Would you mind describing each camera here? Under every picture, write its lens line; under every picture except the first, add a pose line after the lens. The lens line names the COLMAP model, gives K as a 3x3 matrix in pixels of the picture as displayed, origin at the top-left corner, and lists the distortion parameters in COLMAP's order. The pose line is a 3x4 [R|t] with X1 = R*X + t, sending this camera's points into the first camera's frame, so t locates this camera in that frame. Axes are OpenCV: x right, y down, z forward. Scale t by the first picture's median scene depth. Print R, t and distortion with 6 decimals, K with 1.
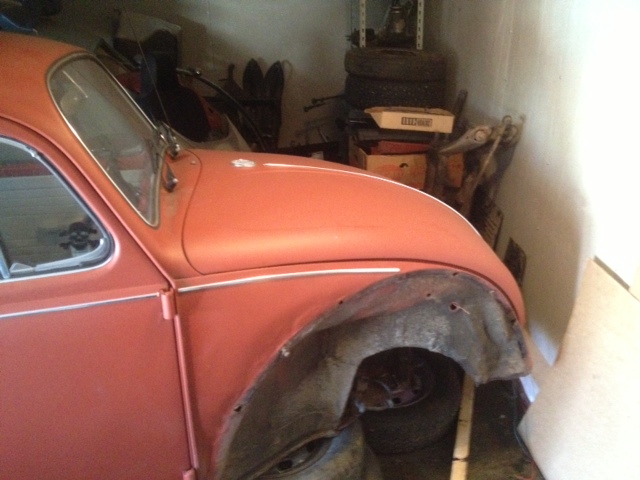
lens RADIAL K [[593.6, 0, 318.2], [0, 593.6, 236.5], [0, 0, 1]] dist [0.085804, -0.132539]
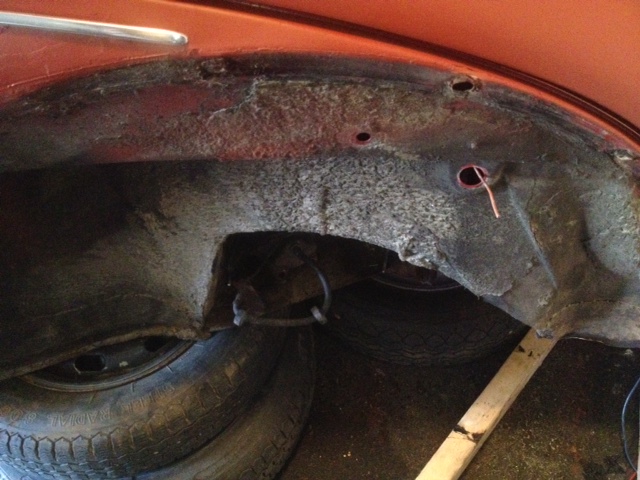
lens RADIAL K [[593.6, 0, 318.2], [0, 593.6, 236.5], [0, 0, 1]] dist [0.085804, -0.132539]
pose [[0.904923, 0.293364, -0.308305, 0.261485], [-0.114321, 0.865383, 0.487896, -0.003693], [0.409933, -0.406263, 0.816643, 0.686470]]
